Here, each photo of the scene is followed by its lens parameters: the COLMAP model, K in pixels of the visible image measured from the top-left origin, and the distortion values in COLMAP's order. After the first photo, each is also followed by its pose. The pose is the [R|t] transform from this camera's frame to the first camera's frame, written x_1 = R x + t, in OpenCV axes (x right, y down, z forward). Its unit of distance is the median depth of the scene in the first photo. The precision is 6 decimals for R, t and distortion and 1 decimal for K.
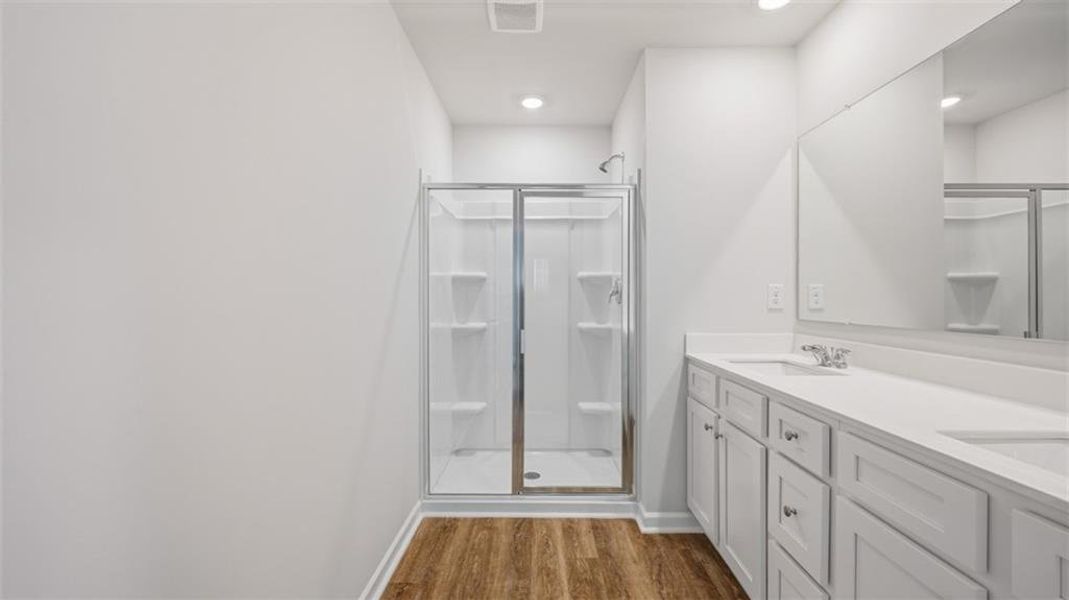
lens RADIAL K [[421.5, 0, 537.9], [0, 421.5, 294.3], [0, 0, 1]] dist [-0.001679, -0.000491]
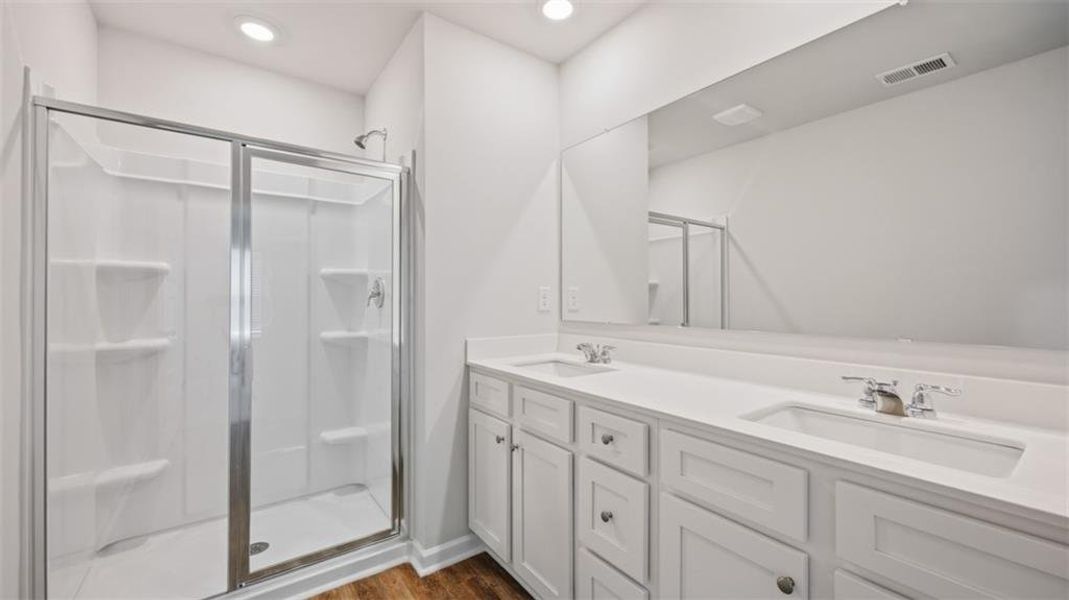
lens RADIAL K [[421.5, 0, 537.9], [0, 421.5, 294.3], [0, 0, 1]] dist [-0.001679, -0.000491]
pose [[0.803296, 0.004316, 0.595564, -0.070640], [-0.001778, 0.999987, -0.004849, -0.000419], [-0.595577, 0.002836, 0.803293, 0.170721]]
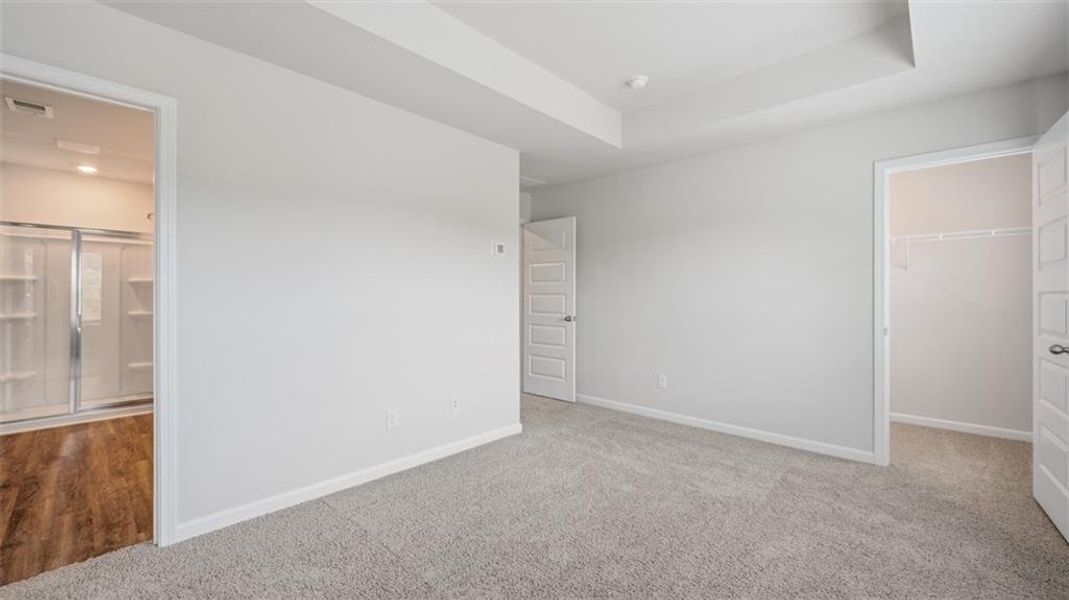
lens RADIAL K [[421.5, 0, 537.9], [0, 421.5, 294.3], [0, 0, 1]] dist [-0.001679, -0.000491]
pose [[0.667082, 0.004260, 0.744972, -0.072602], [-0.004591, 0.999988, -0.001607, 0.000930], [-0.744970, -0.002348, 0.667094, -1.580524]]
